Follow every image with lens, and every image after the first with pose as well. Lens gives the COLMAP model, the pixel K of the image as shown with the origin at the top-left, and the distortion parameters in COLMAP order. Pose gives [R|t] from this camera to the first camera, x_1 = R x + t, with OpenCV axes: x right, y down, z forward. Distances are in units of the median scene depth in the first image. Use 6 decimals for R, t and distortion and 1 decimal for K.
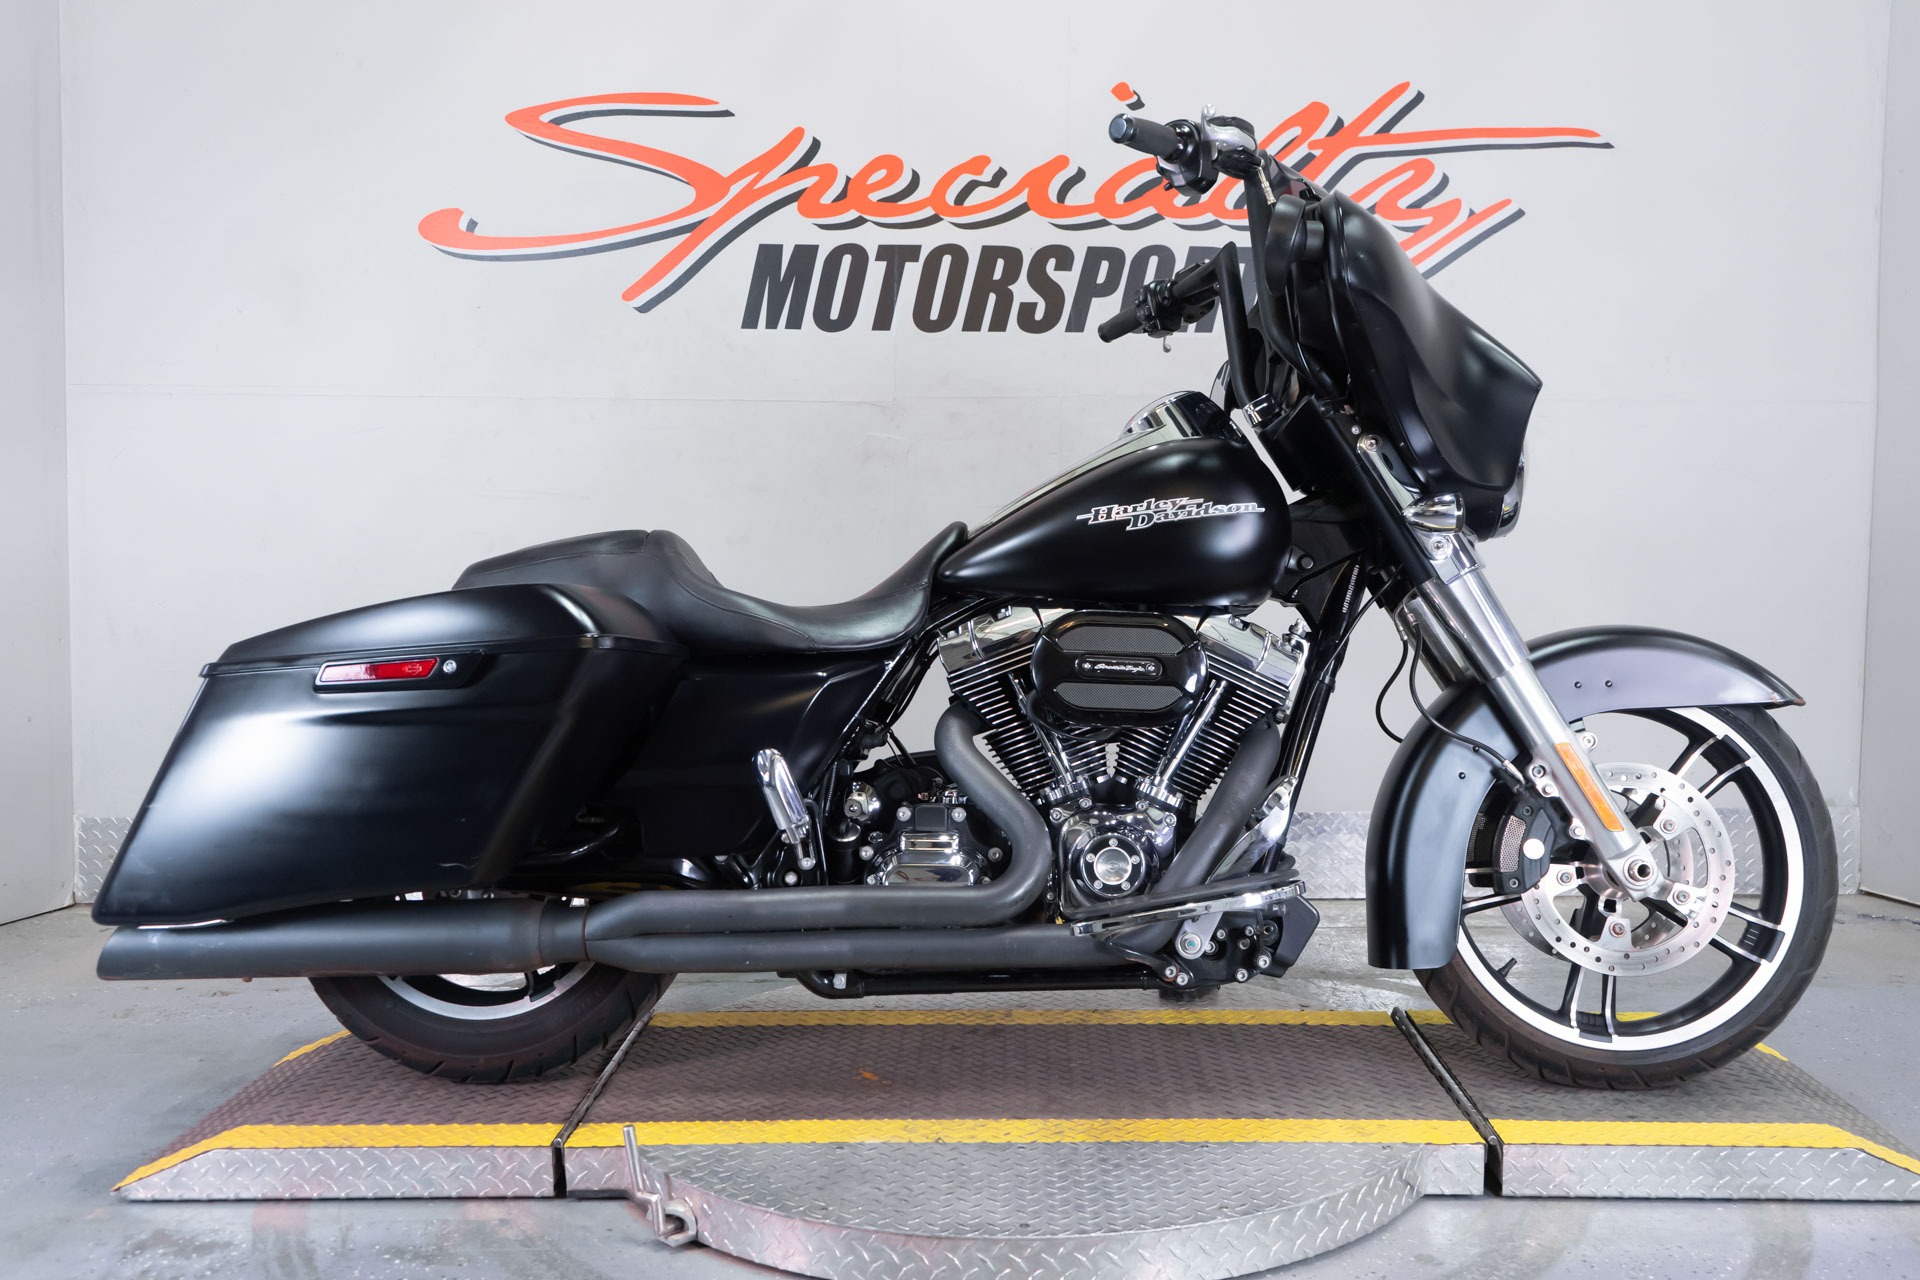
lens RADIAL K [[1788.4, 0, 960.0], [0, 1788.4, 640.0], [0, 0, 1]] dist [0.002767, 0.007228]
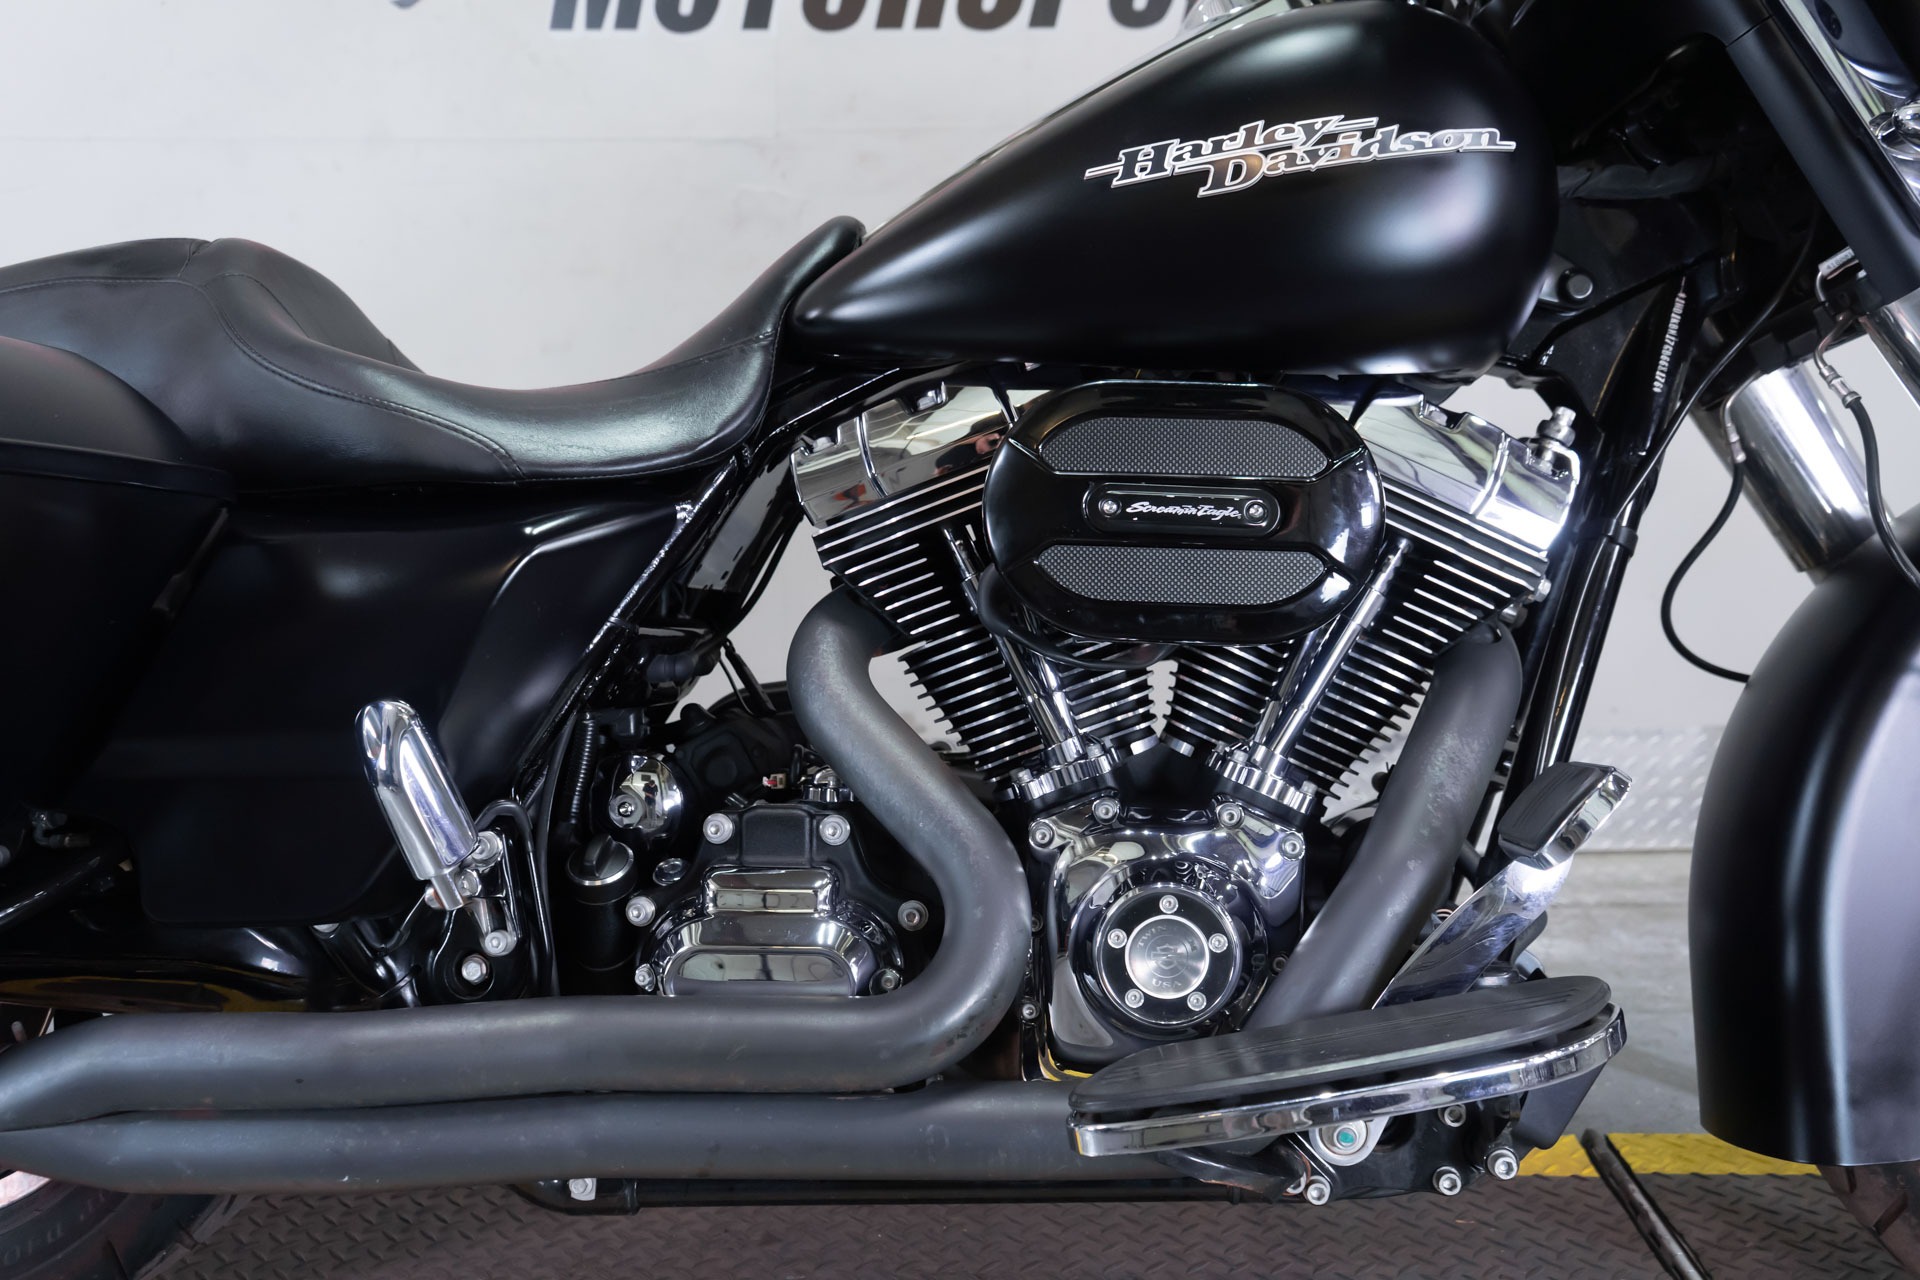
lens RADIAL K [[1754.9, 0, 960.0], [0, 1754.9, 640.0], [0, 0, 1]] dist [-0.005102, 0.025496]
pose [[0.999813, -0.006181, -0.018327, 0.040924], [0.007545, 0.997129, 0.075343, 0.013958], [0.017809, -0.075467, 0.996989, 0.550169]]
